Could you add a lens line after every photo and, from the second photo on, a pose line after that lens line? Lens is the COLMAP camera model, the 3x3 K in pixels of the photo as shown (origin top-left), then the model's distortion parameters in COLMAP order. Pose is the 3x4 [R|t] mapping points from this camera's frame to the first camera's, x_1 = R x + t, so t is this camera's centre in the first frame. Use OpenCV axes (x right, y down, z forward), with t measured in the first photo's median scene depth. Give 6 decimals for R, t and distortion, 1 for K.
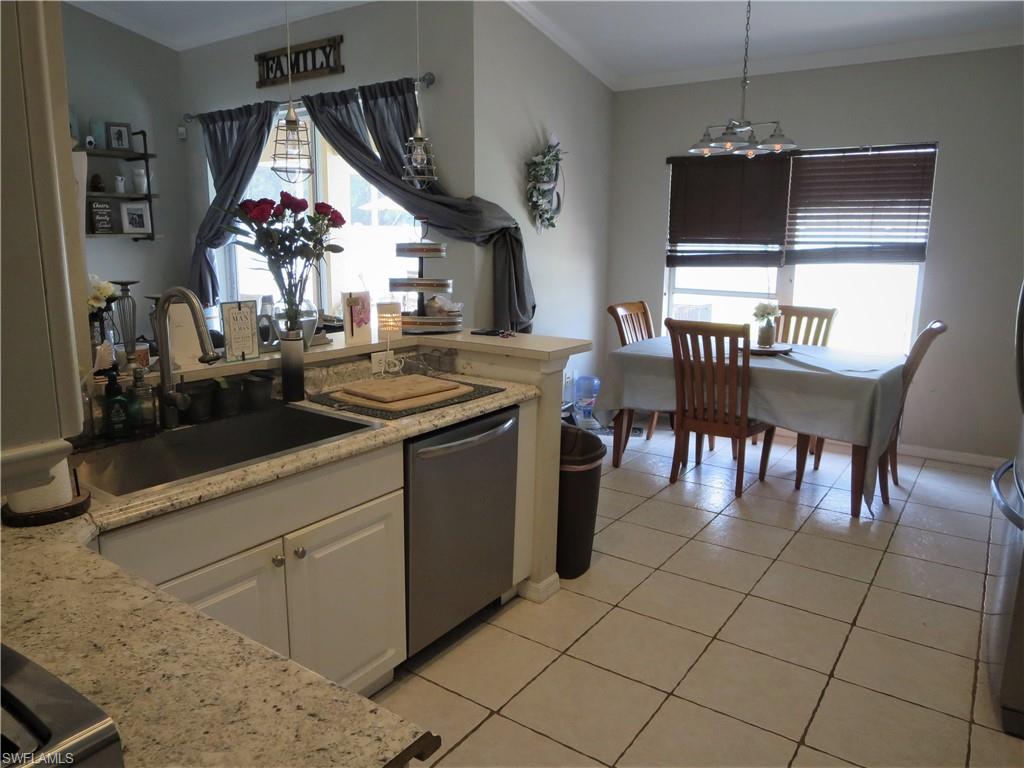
lens RADIAL K [[715.7, 0, 512.0], [0, 715.7, 384.0], [0, 0, 1]] dist [-0.030820, 0.000018]
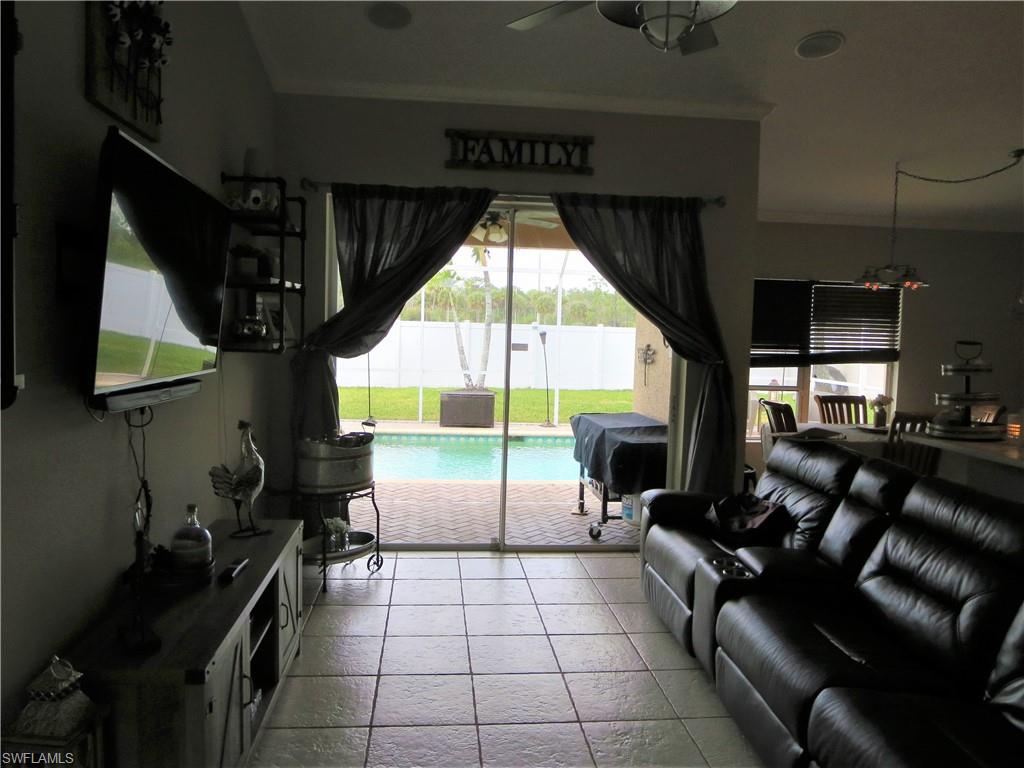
lens RADIAL K [[715.7, 0, 512.0], [0, 715.7, 384.0], [0, 0, 1]] dist [-0.030820, 0.000018]
pose [[0.753353, -0.039769, 0.656413, -0.894322], [0.117818, 0.990182, -0.075226, -0.097701], [-0.646976, 0.134009, 0.750642, 0.369143]]
